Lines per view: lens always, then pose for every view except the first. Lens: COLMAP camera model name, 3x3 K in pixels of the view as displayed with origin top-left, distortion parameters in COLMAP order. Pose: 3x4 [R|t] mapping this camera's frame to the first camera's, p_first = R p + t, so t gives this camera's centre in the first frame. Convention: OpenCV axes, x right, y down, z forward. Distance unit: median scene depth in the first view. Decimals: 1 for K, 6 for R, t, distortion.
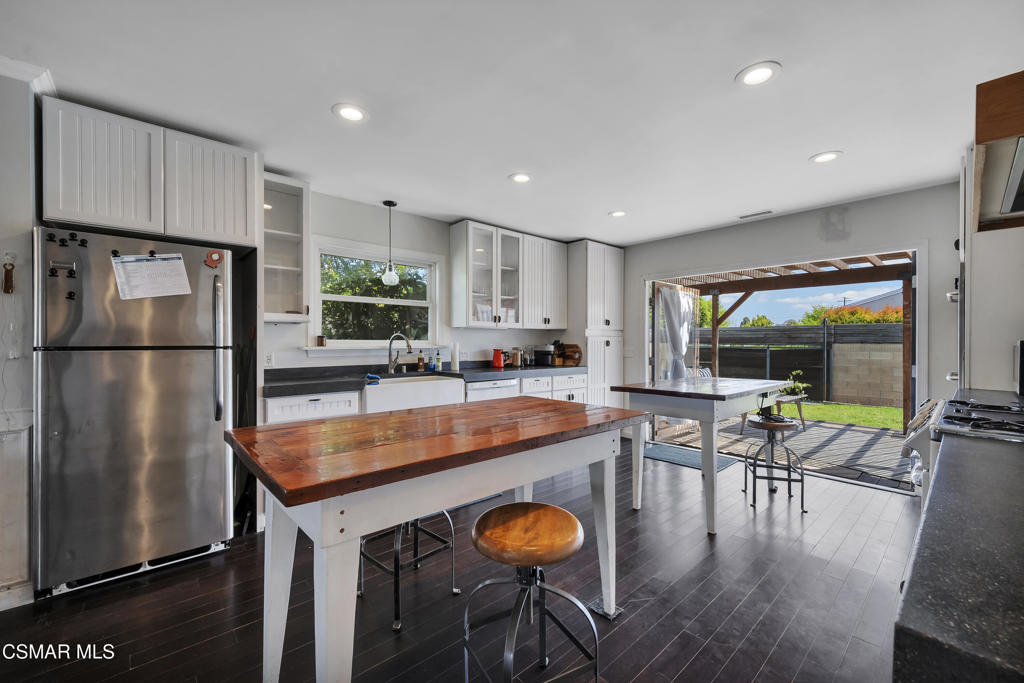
lens RADIAL K [[402.5, 0, 512.0], [0, 402.5, 341.5], [0, 0, 1]] dist [0.000637, 0.000111]
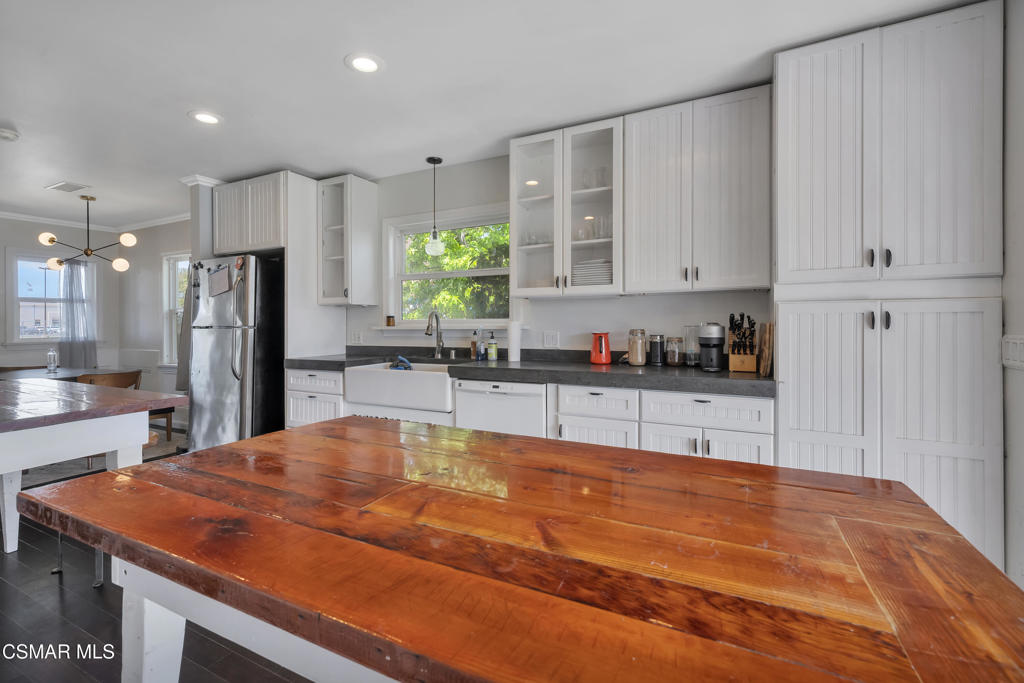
lens RADIAL K [[448.8, 0, 509.1], [0, 448.8, 320.6], [0, 0, 1]] dist [-0.001315, -0.000098]
pose [[0.375733, -0.010222, -0.926672, 0.487168], [0.007506, 0.999940, -0.007987, 0.006066], [0.926698, -0.003955, 0.375787, 0.596629]]
